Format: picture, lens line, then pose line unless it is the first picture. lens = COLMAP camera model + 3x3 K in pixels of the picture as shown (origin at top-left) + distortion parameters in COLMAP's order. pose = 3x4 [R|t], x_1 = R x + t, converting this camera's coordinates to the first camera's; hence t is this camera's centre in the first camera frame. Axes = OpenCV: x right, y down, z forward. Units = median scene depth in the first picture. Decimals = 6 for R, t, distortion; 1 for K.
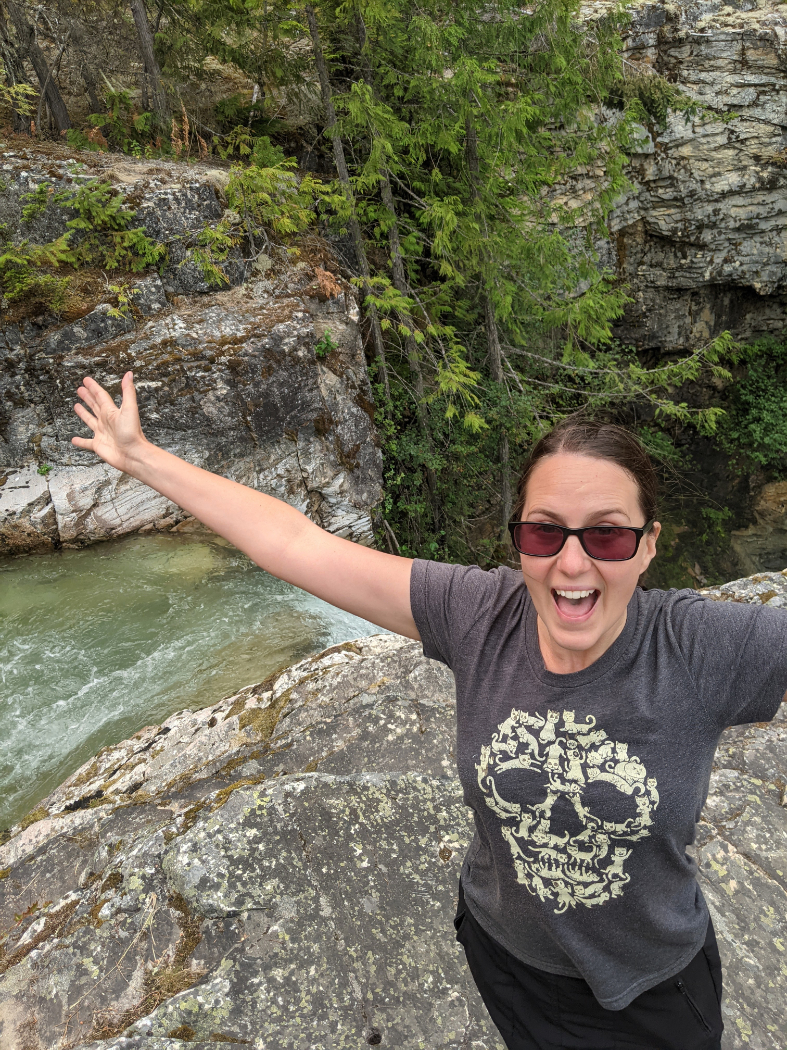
lens RADIAL K [[826.2, 0, 393.5], [0, 826.2, 525.0], [0, 0, 1]] dist [0.044279, -0.091065]
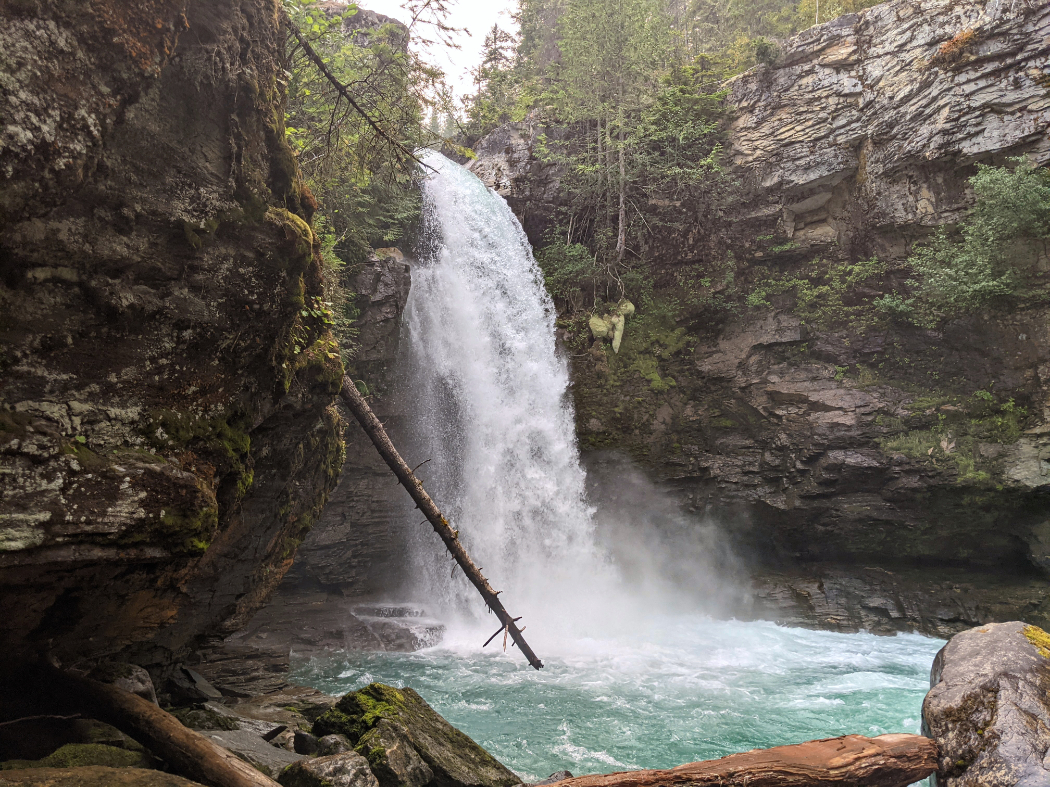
lens RADIAL K [[851.4, 0, 525.0], [0, 851.4, 393.5], [0, 0, 1]] dist [0.066146, -0.074933]
pose [[0.262758, 0.000274, -0.964862, 1.655556], [-0.544773, 0.825398, -0.148122, 0.584830], [0.796355, 0.564551, 0.217029, 0.453026]]
